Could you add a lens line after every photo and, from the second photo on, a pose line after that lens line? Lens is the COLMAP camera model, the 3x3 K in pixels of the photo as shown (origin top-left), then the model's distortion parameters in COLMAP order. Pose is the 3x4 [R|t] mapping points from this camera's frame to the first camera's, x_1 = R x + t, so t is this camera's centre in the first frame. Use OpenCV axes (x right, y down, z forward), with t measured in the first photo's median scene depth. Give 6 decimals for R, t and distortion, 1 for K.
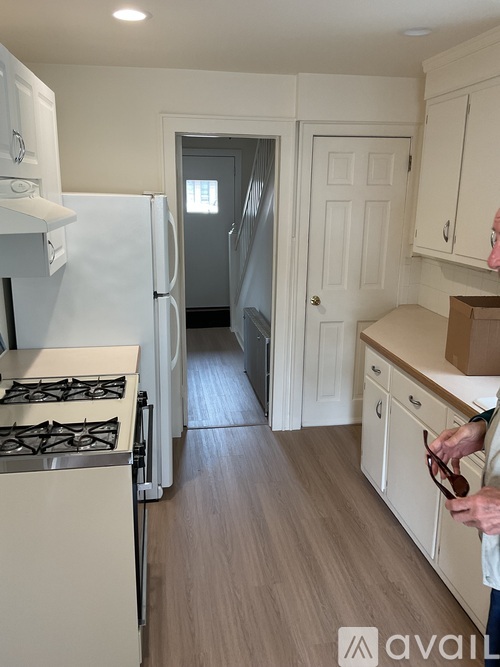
lens RADIAL K [[566.7, 0, 250.0], [0, 566.7, 333.5], [0, 0, 1]] dist [0.141624, -0.251893]
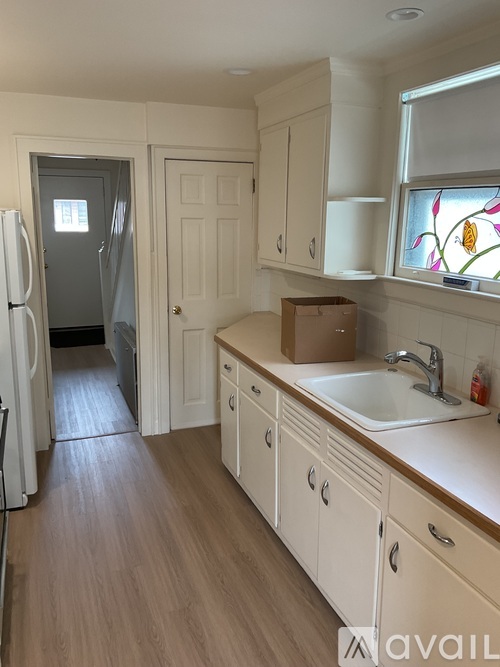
lens RADIAL K [[566.7, 0, 250.0], [0, 566.7, 333.5], [0, 0, 1]] dist [0.141624, -0.251893]
pose [[0.980106, -0.042621, 0.193845, 0.045096], [0.049768, 0.998243, -0.032145, 0.030733], [-0.192135, 0.041153, 0.980505, -0.087833]]
